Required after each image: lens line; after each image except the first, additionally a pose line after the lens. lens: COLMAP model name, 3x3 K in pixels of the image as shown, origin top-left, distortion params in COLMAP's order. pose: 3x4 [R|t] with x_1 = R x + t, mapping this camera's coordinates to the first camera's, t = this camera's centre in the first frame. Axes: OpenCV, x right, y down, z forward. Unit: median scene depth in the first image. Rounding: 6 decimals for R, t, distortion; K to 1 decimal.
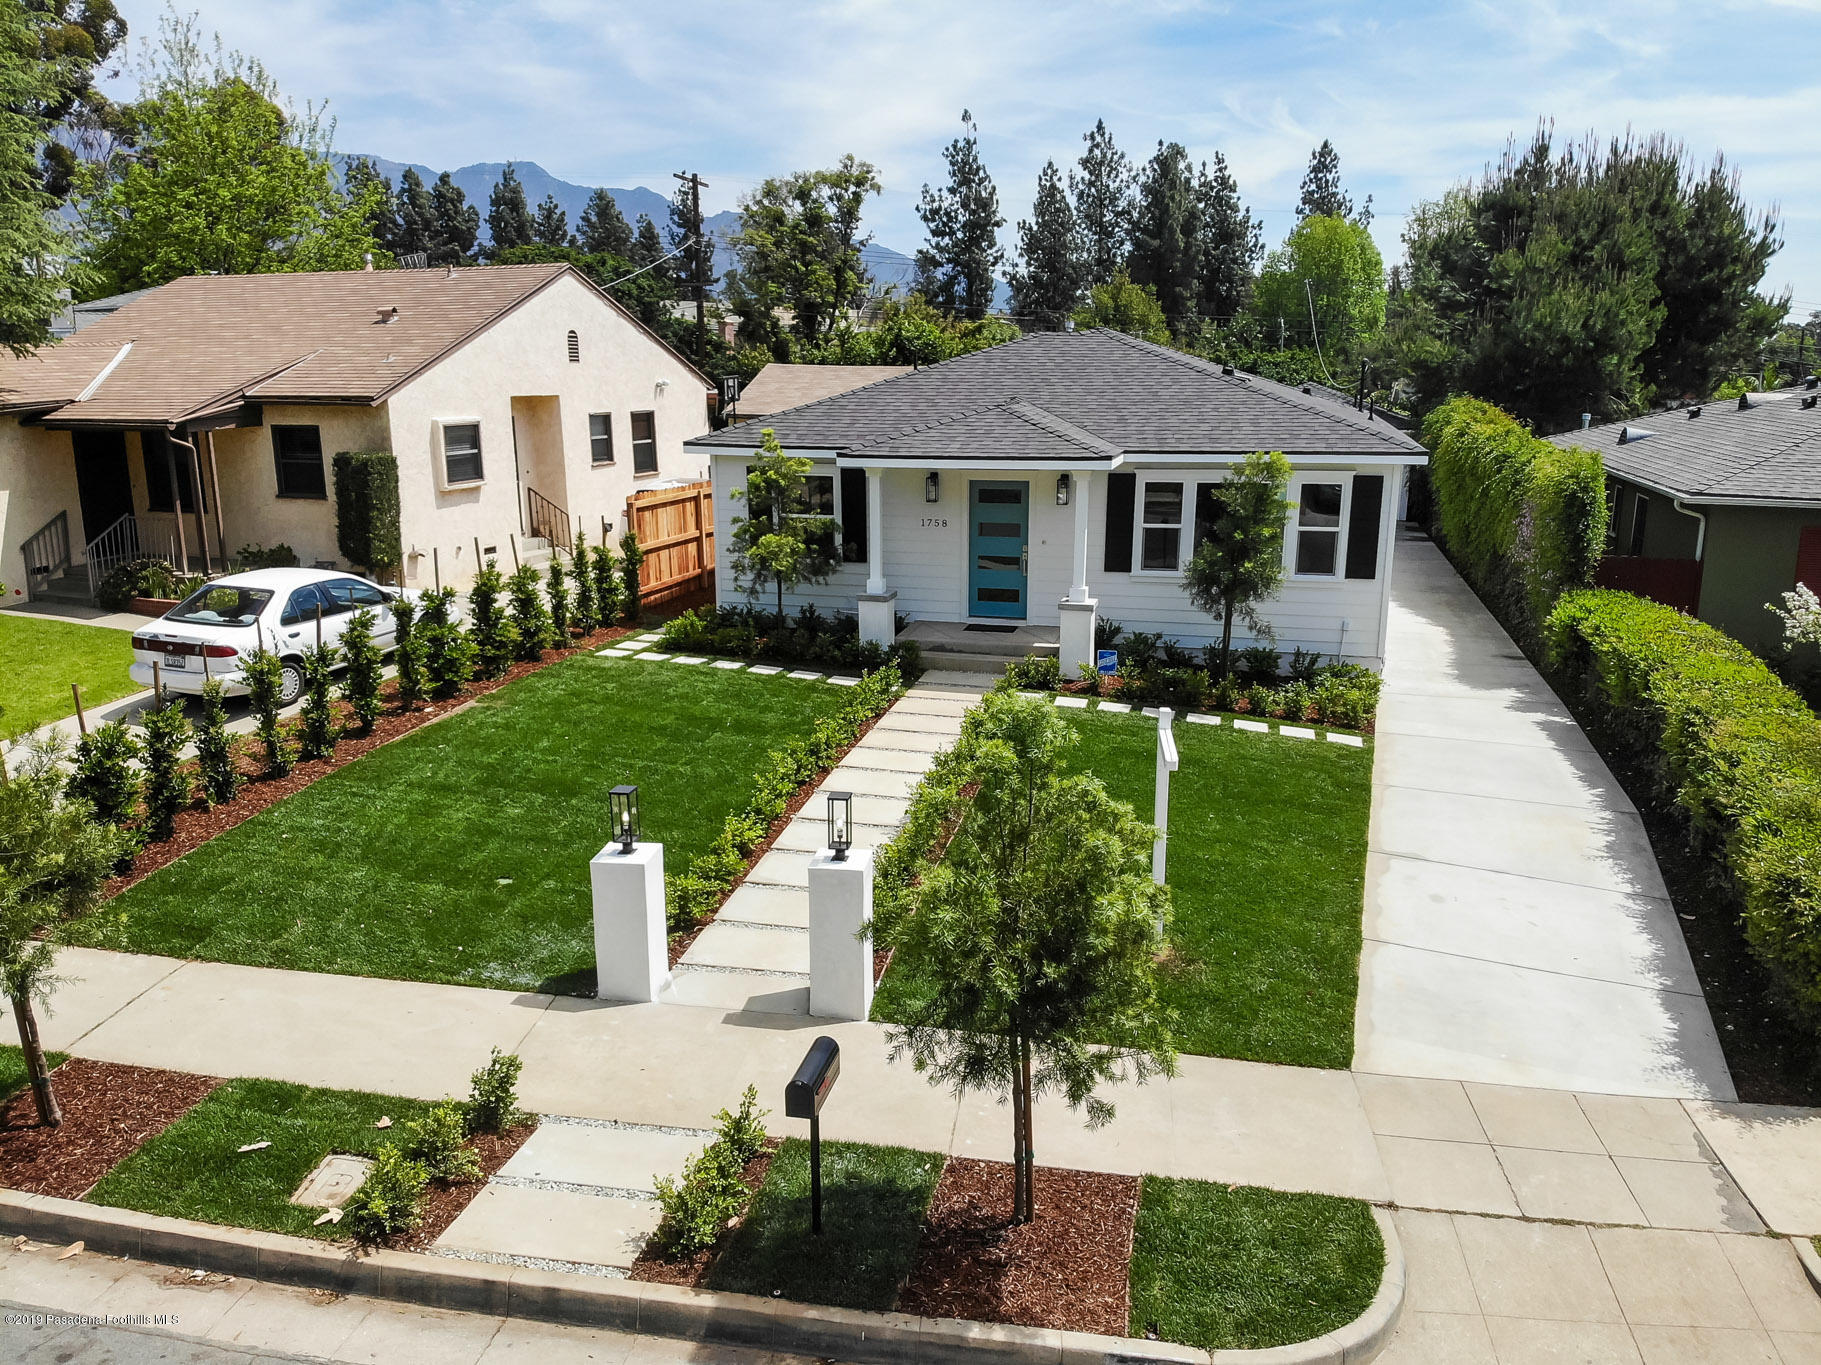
lens RADIAL K [[1331.4, 0, 906.3], [0, 1331.4, 700.9], [0, 0, 1]] dist [0.094212, -0.225221]
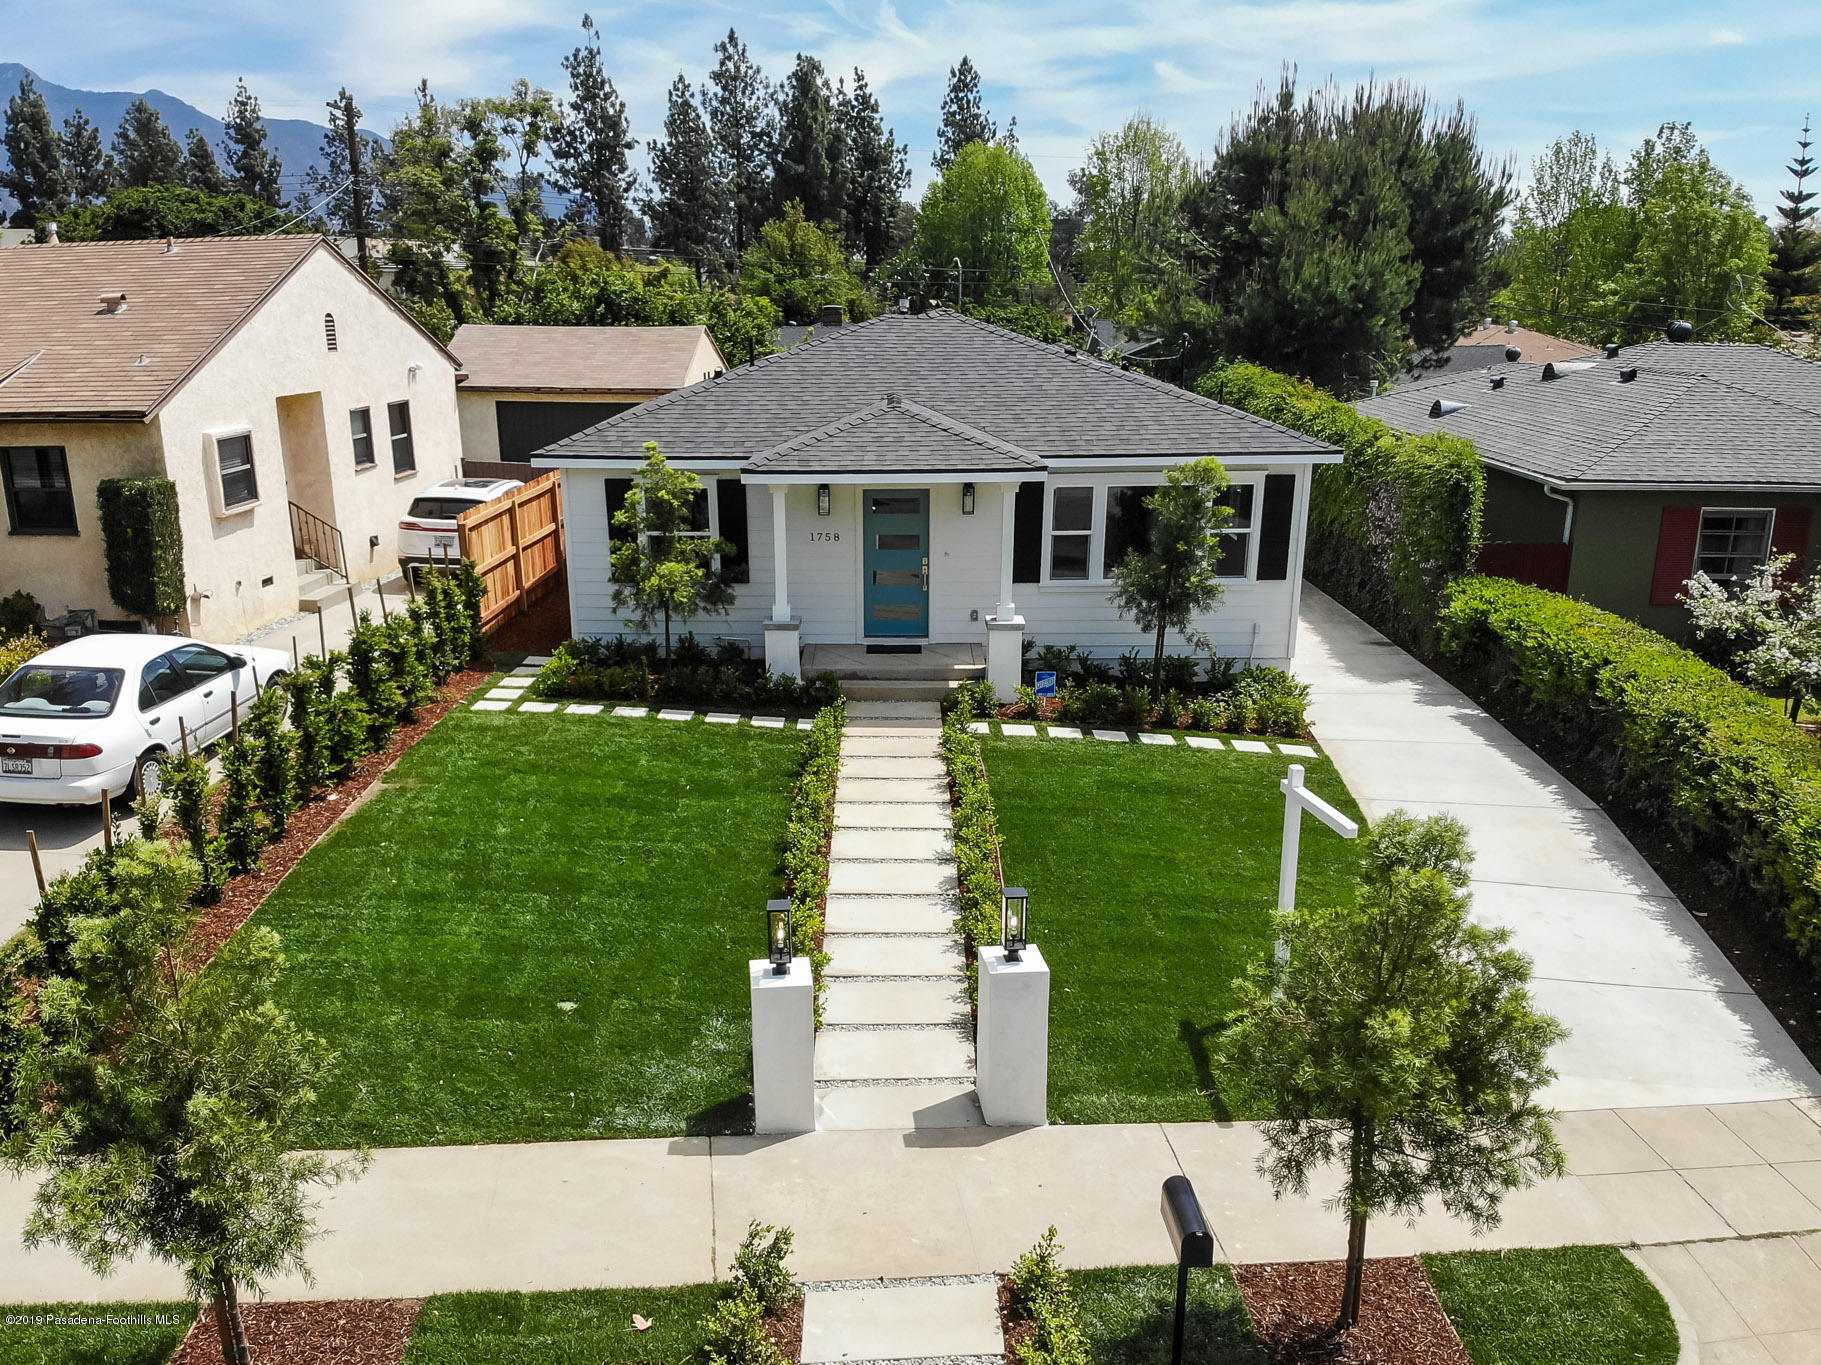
lens RADIAL K [[1446.7, 0, 842.6], [0, 1446.7, 752.7], [0, 0, 1]] dist [0.085054, -0.203664]
pose [[0.974226, -0.074622, 0.212872, -0.183119], [0.061952, 0.995922, 0.065588, -0.048759], [-0.216898, -0.050710, 0.974876, 0.020320]]
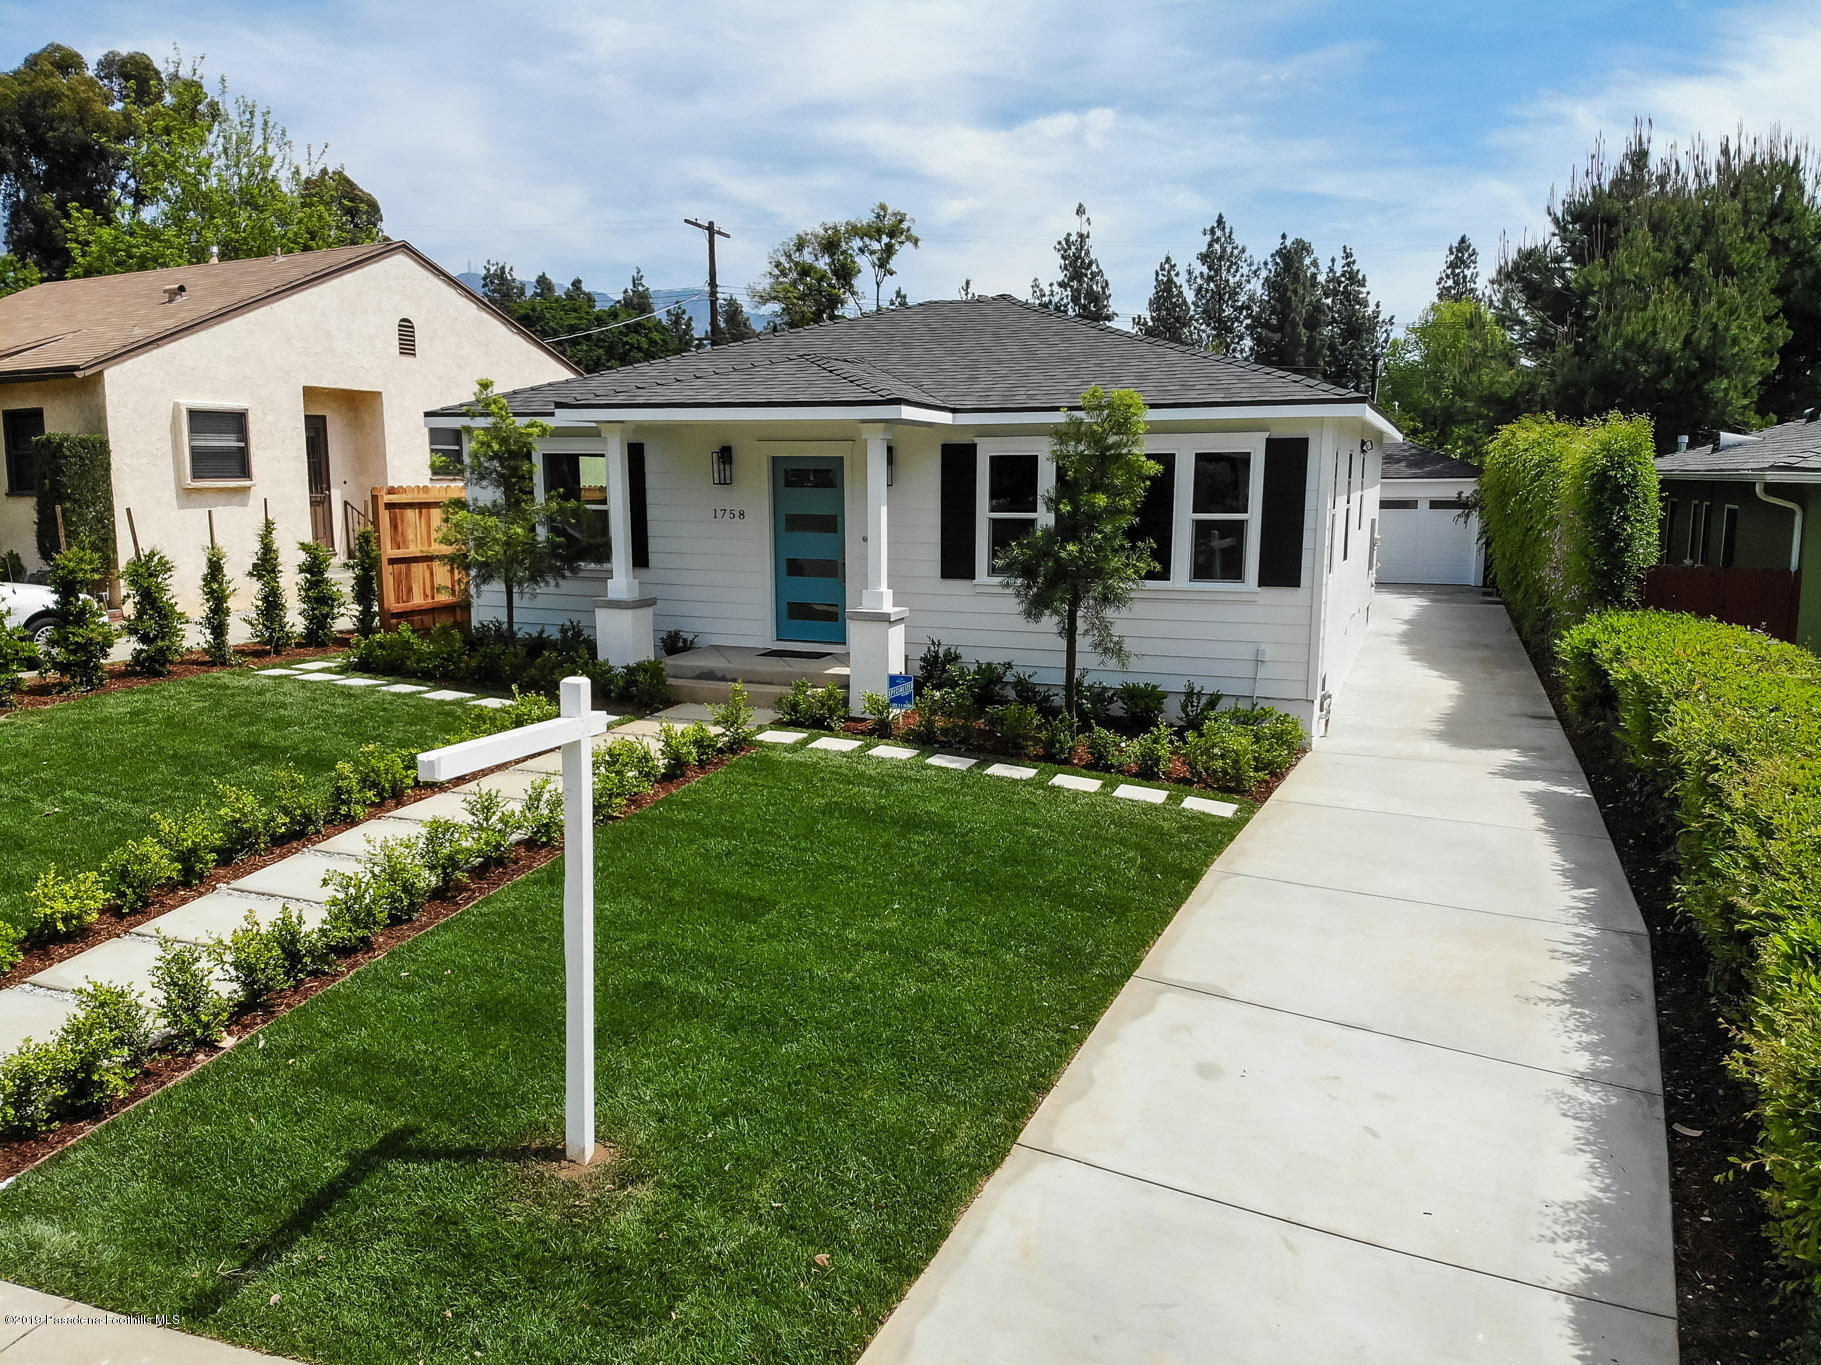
lens RADIAL K [[1333.8, 0, 910.5], [0, 1333.8, 682.5], [0, 0, 1]] dist [0.086256, -0.206874]
pose [[0.994280, 0.020385, -0.104840, 0.197661], [-0.030175, 0.995240, -0.092661, 0.026838], [0.102452, 0.095294, 0.990163, 0.260916]]
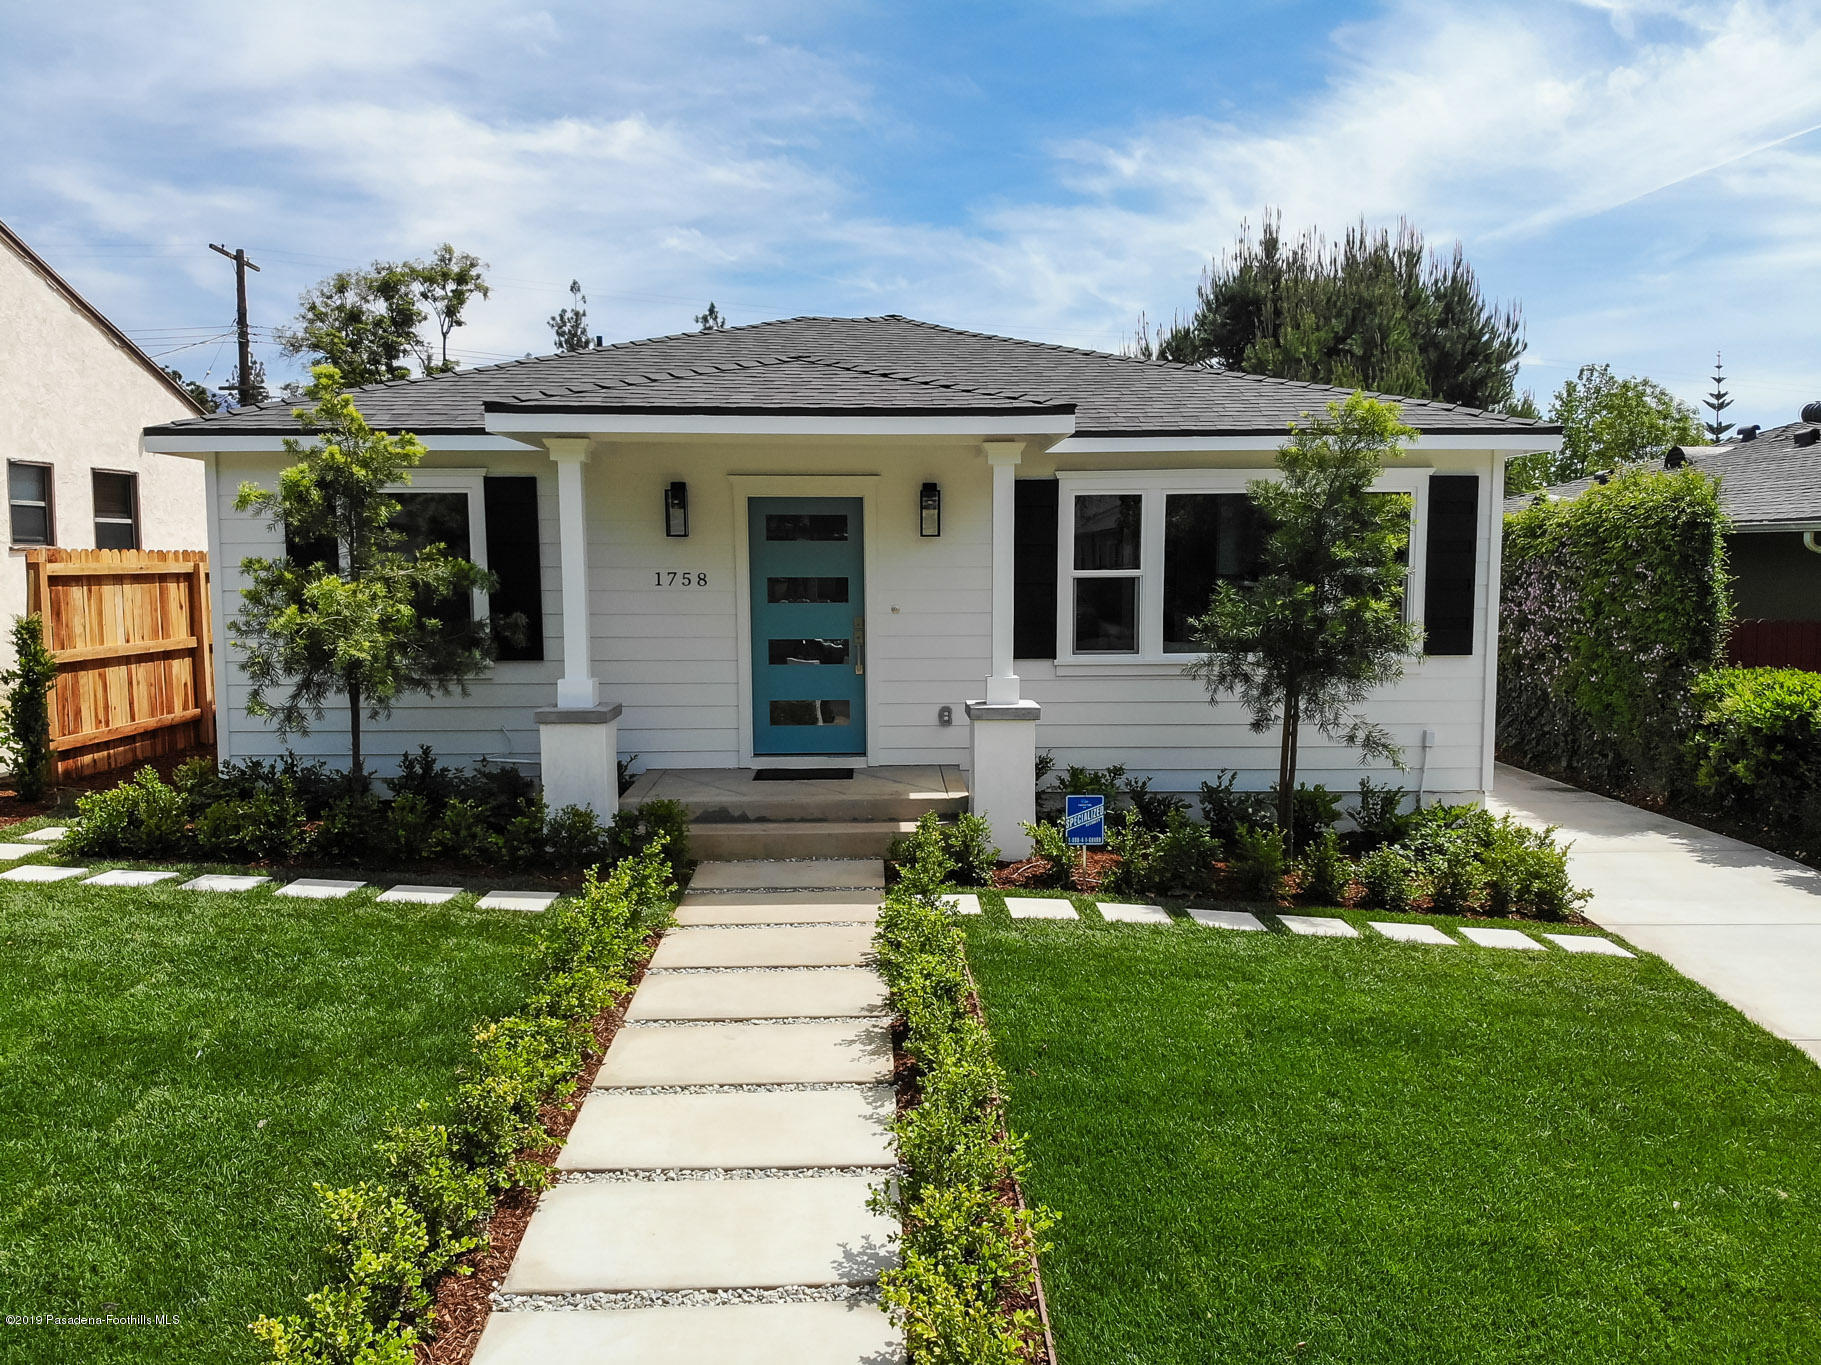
lens RADIAL K [[1326.3, 0, 910.5], [0, 1326.3, 682.5], [0, 0, 1]] dist [0.191103, -0.415124]
pose [[0.957249, -0.027320, 0.287972, -0.043227], [0.073537, 0.985807, -0.150920, -0.008186], [-0.279762, 0.165644, 0.945672, 0.469671]]
